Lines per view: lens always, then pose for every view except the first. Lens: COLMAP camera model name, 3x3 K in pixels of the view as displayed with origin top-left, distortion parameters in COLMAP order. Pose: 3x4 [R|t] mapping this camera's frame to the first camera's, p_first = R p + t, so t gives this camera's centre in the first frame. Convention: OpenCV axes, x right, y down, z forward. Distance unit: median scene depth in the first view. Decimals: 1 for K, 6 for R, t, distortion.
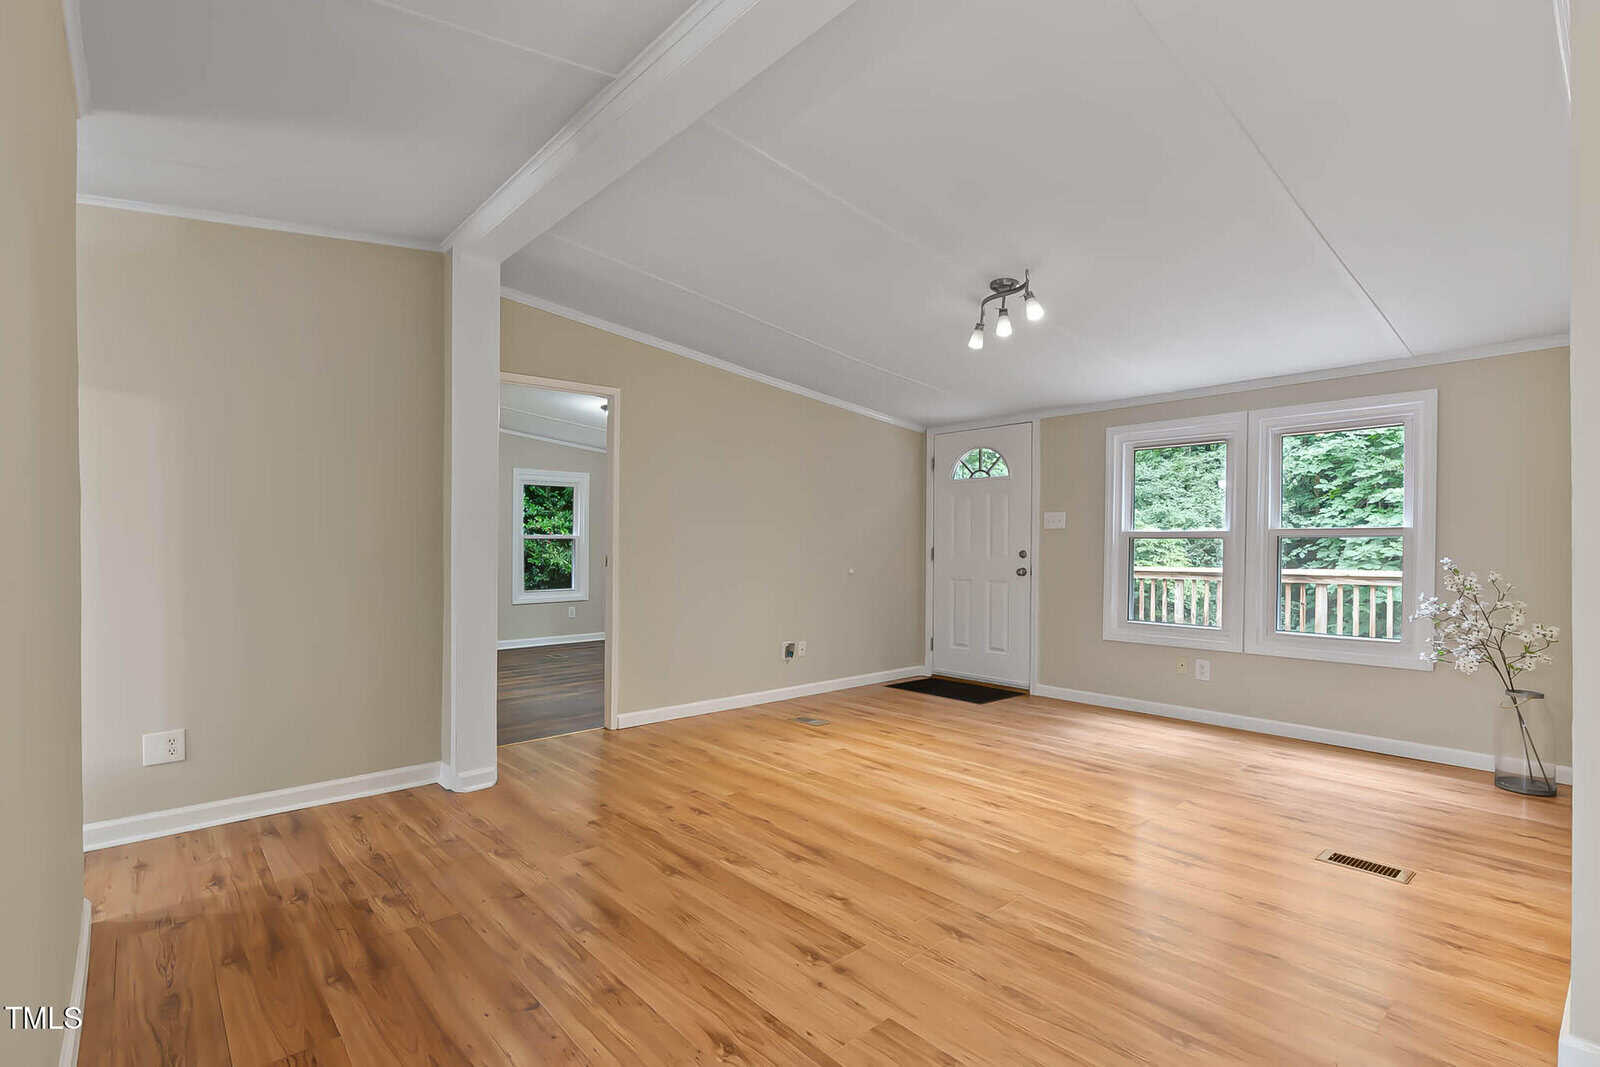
lens RADIAL K [[746.8, 0, 792.4], [0, 746.8, 553.6], [0, 0, 1]] dist [0.001073, 0.000123]
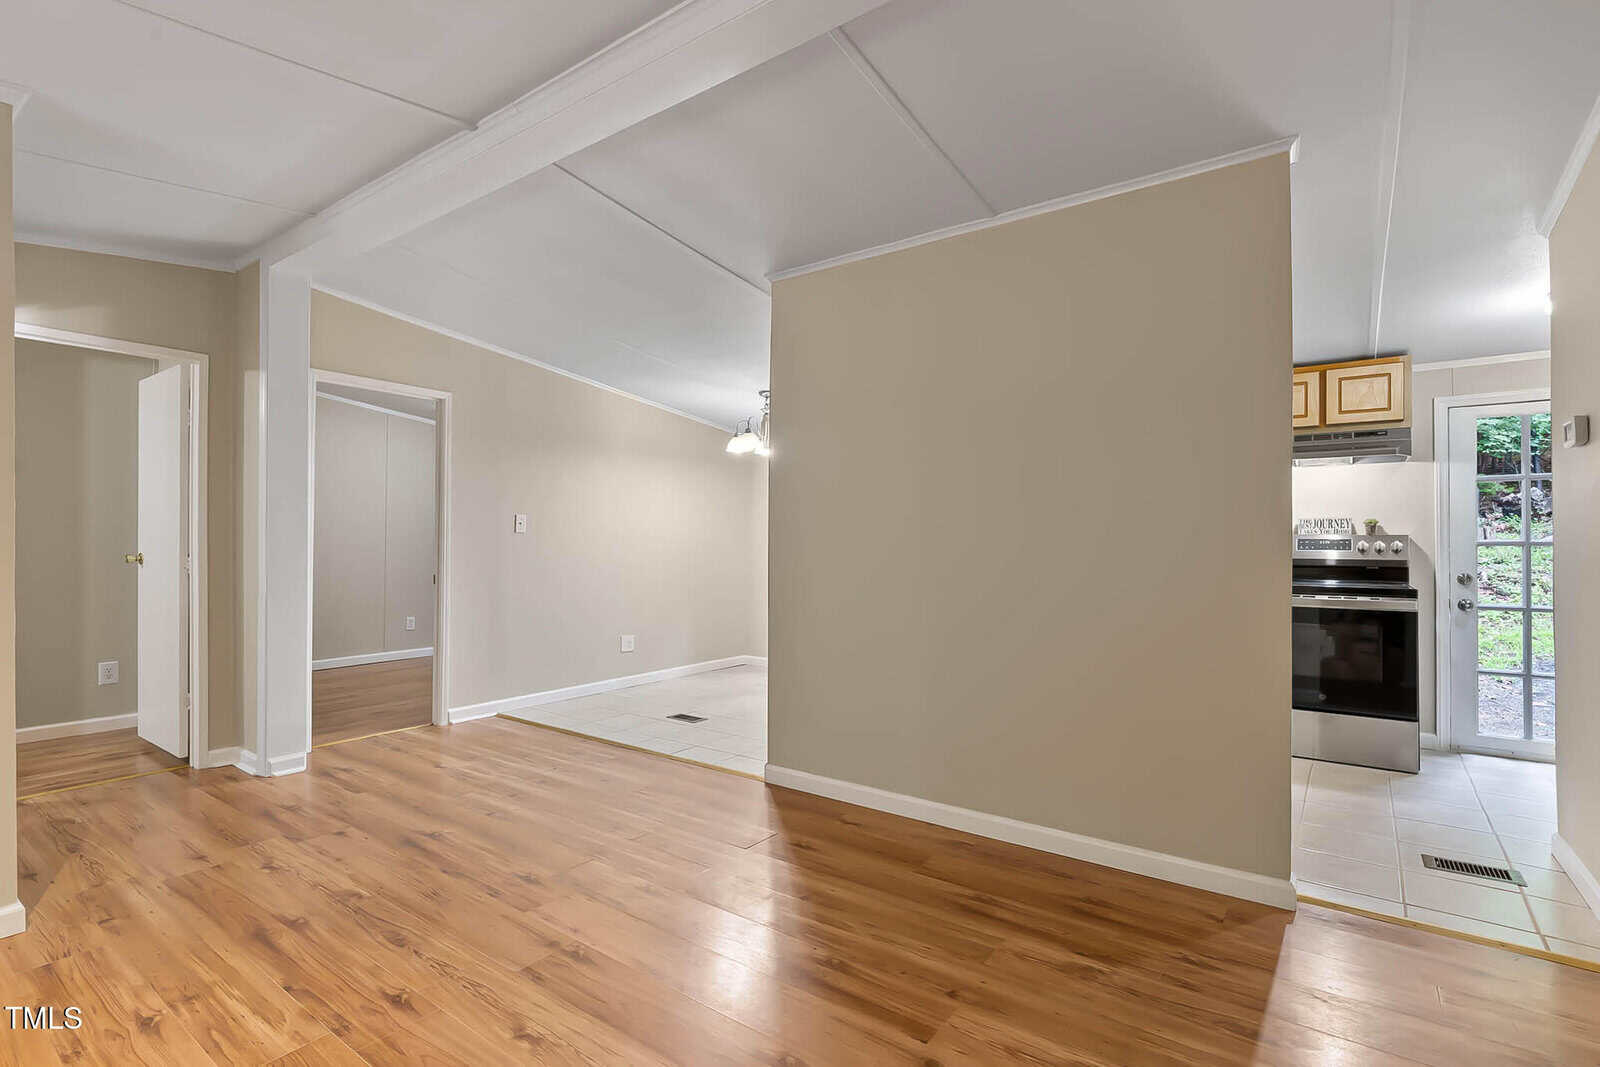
lens RADIAL K [[745.8, 0, 783.7], [0, 745.8, 528.2], [0, 0, 1]] dist [-0.002488, -0.000530]
pose [[-0.978075, -0.005066, -0.208189, -0.017223], [-0.003852, 0.999973, -0.006240, -0.015407], [0.208215, -0.005302, -0.978069, 1.082834]]
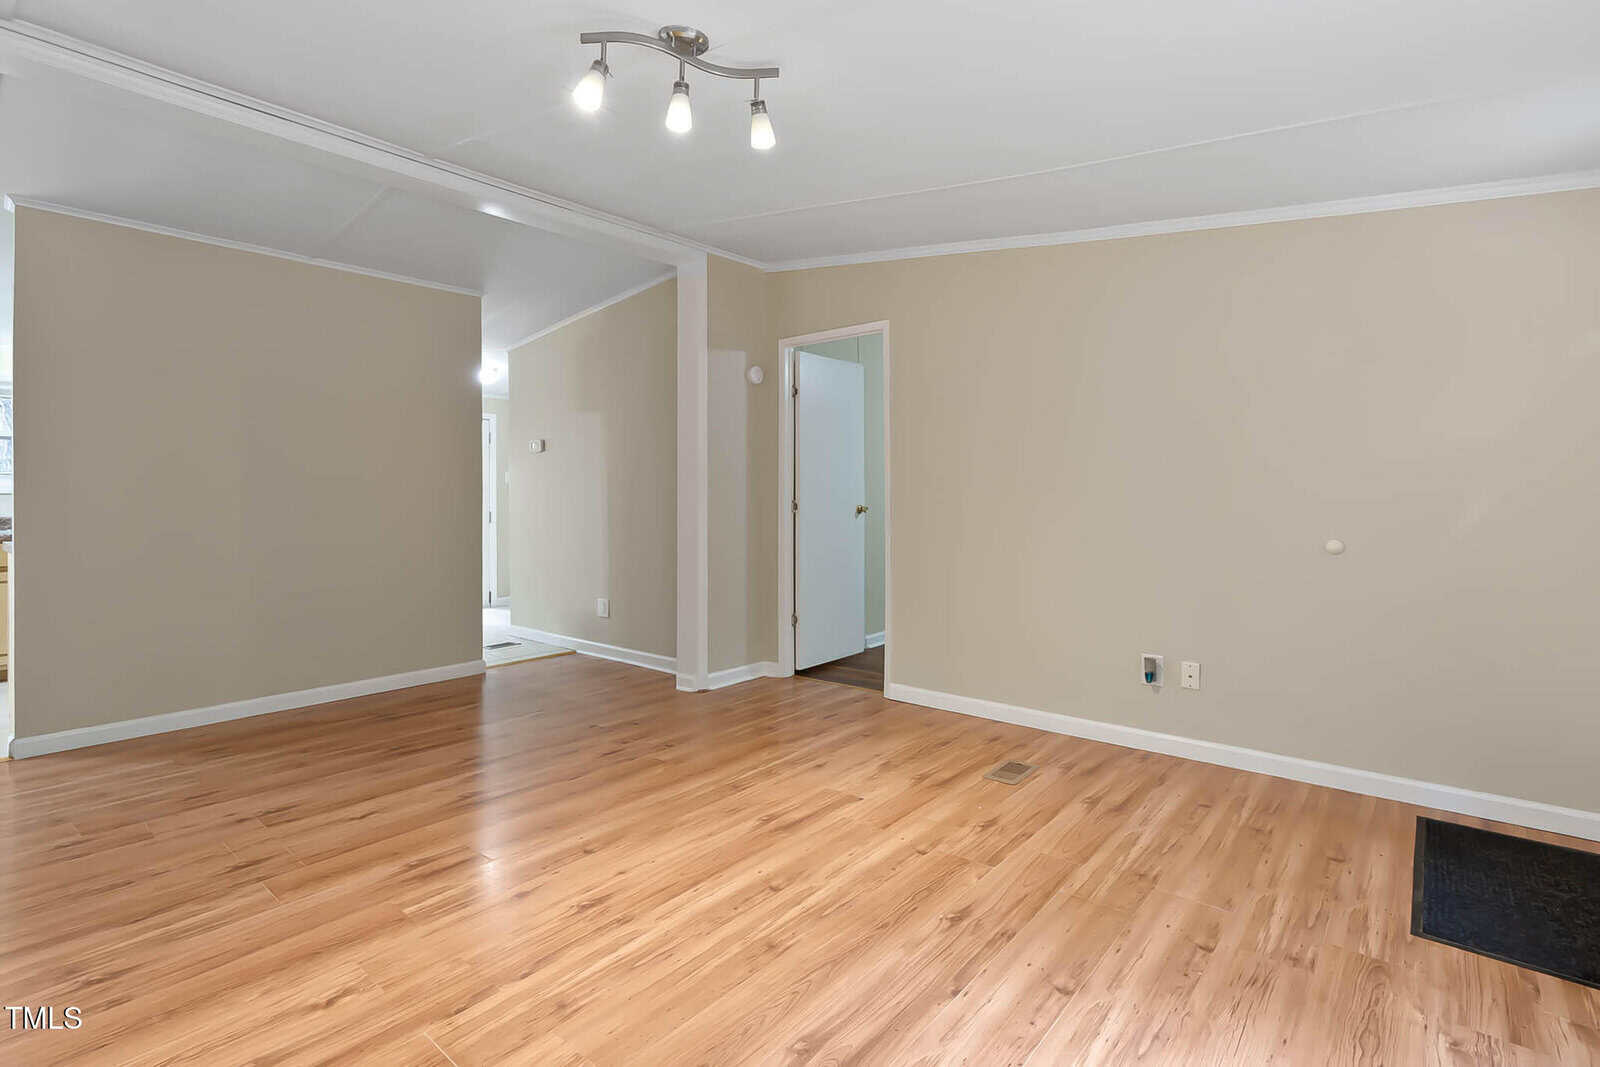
lens RADIAL K [[765.9, 0, 801.5], [0, 765.9, 487.6], [0, 0, 1]] dist [-0.003196, -0.000161]
pose [[0.153630, -0.012048, -0.988055, 0.778401], [-0.011663, 0.999834, -0.014005, -0.004047], [0.988060, 0.013675, 0.153464, 0.893844]]
